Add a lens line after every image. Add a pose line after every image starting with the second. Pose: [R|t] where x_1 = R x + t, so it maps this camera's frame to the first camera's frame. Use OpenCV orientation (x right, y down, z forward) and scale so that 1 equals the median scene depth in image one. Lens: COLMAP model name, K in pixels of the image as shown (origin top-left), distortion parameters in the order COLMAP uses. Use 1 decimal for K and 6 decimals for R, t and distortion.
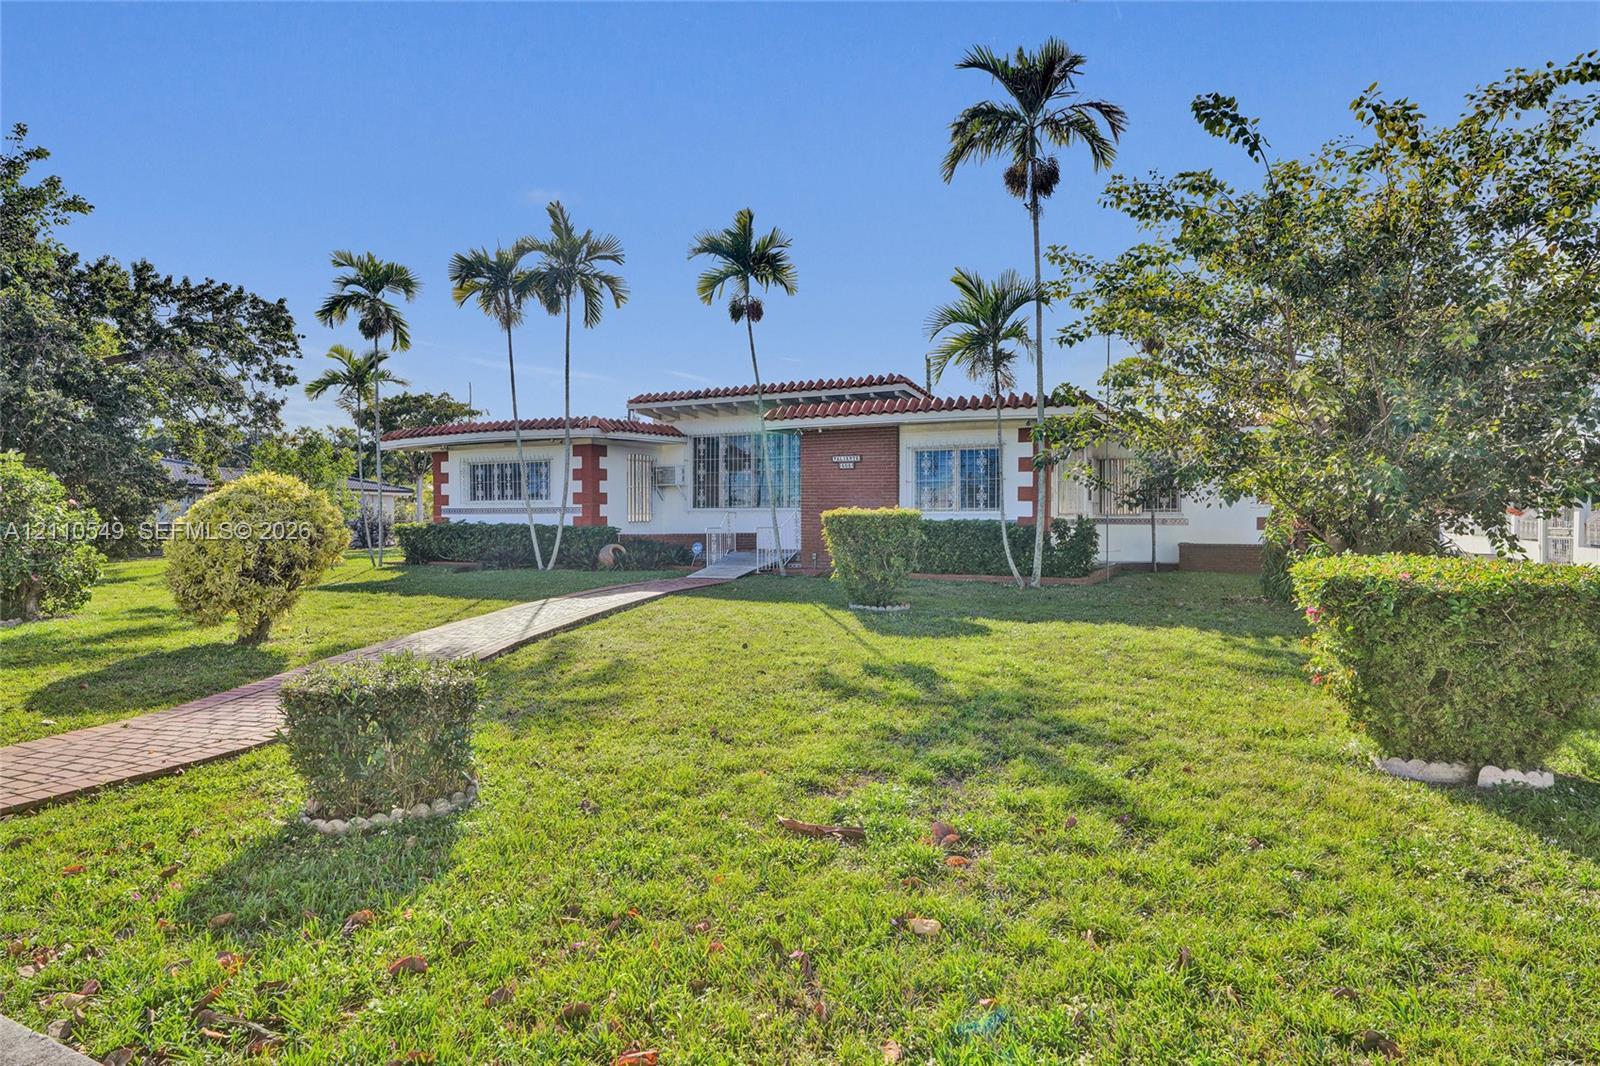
lens RADIAL K [[876.9, 0, 800.0], [0, 876.9, 533.0], [0, 0, 1]] dist [-0.004625, -0.000619]
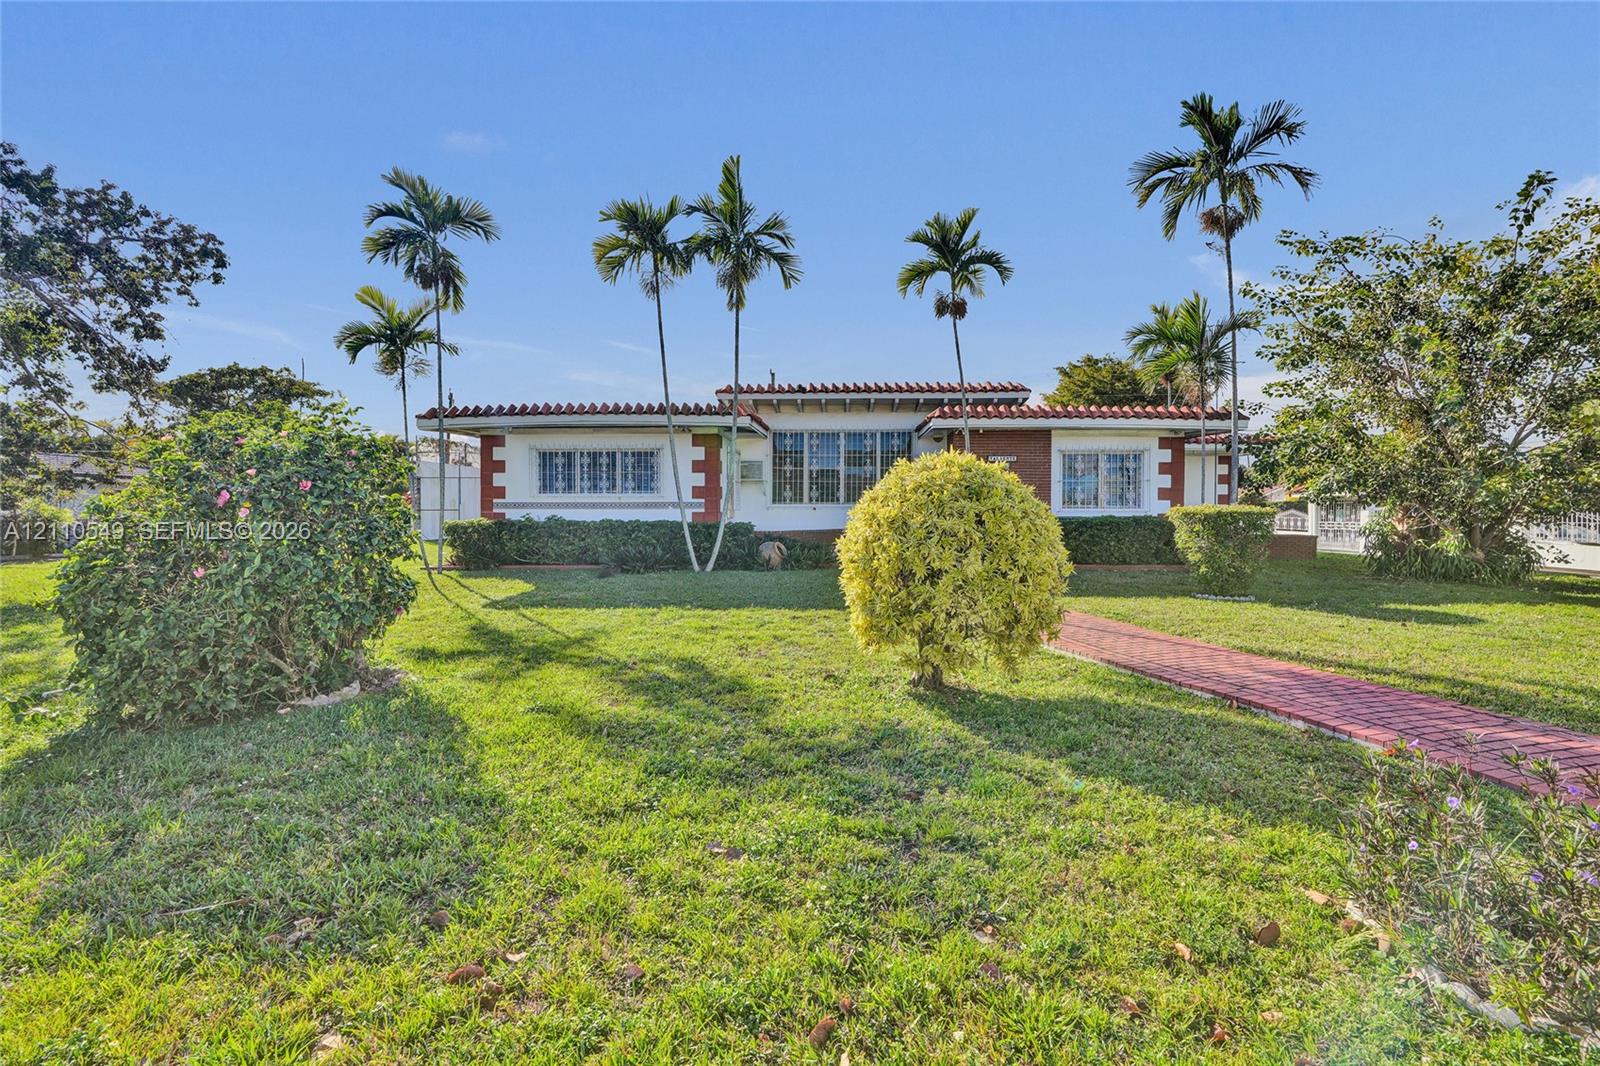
lens RADIAL K [[723.8, 0, 800.0], [0, 723.8, 533.0], [0, 0, 1]] dist [-0.001369, 0.000071]
pose [[0.910774, -0.010823, 0.412764, -0.488964], [0.005013, 0.999873, 0.015156, -0.008208], [-0.412876, -0.011734, 0.910712, 0.273426]]
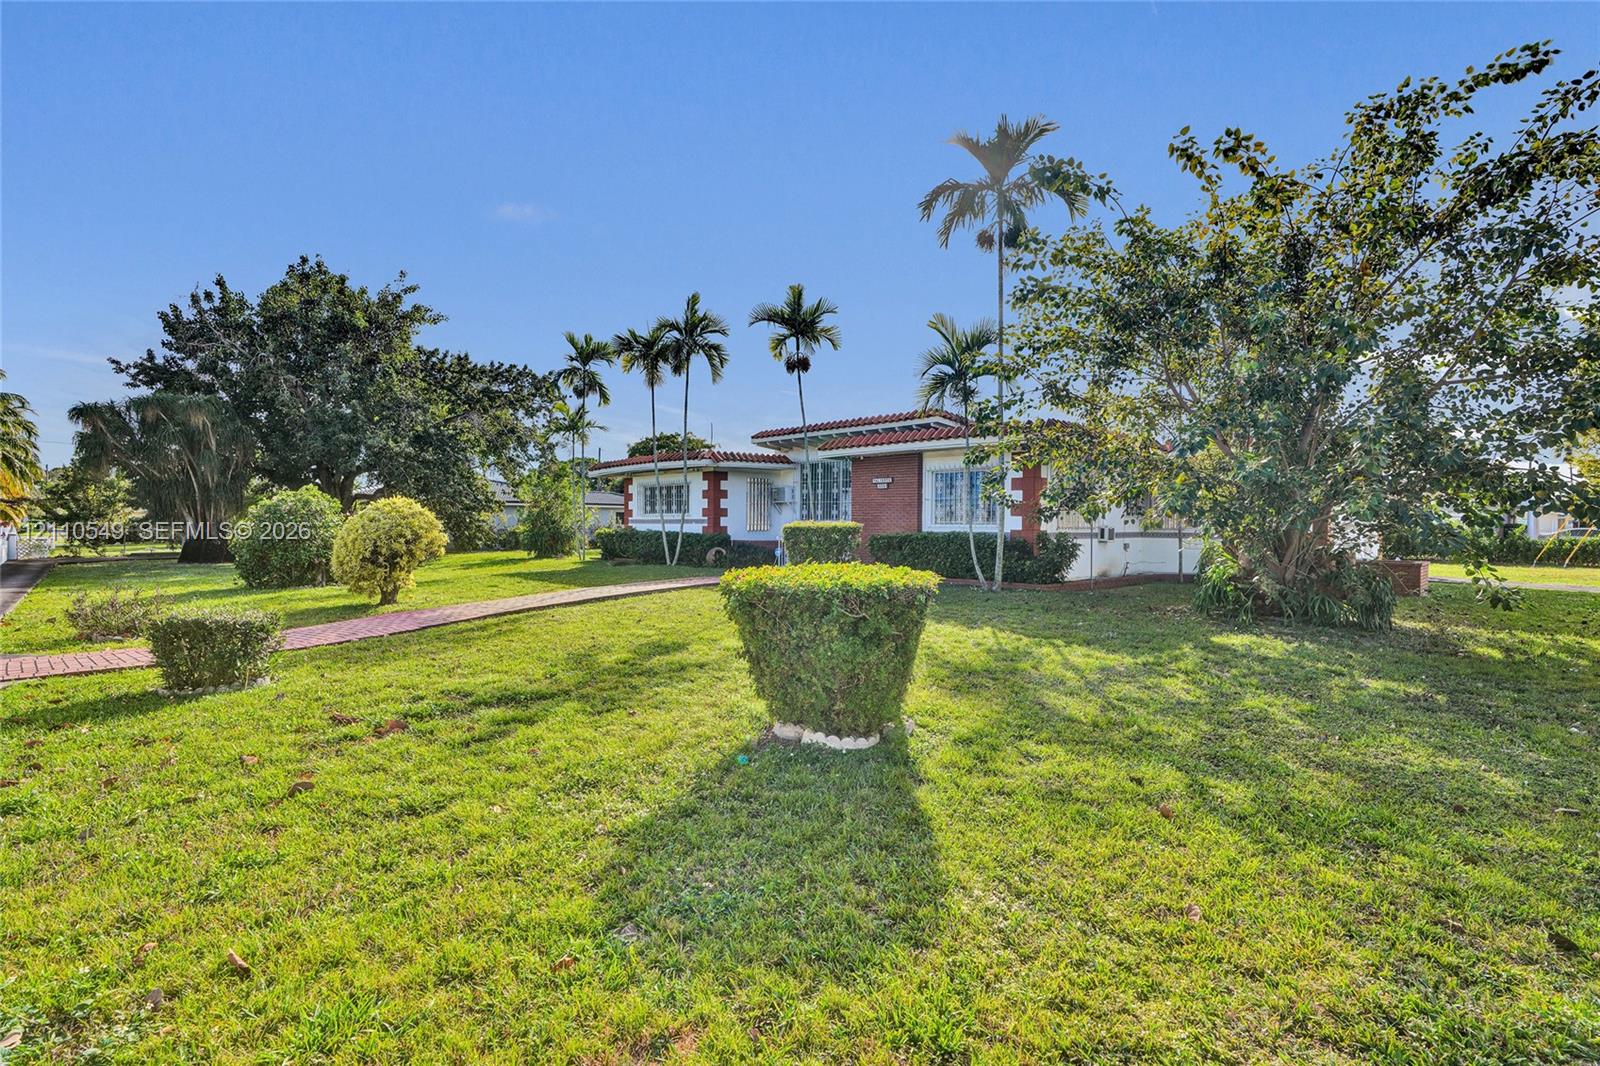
lens RADIAL K [[741.2, 0, 800.0], [0, 741.2, 533.0], [0, 0, 1]] dist [-0.013732, -0.000135]
pose [[0.943758, 0.011482, -0.330438, 0.259141], [-0.014795, 0.999862, -0.007512, -0.002339], [0.330306, 0.011979, 0.943798, -0.003995]]
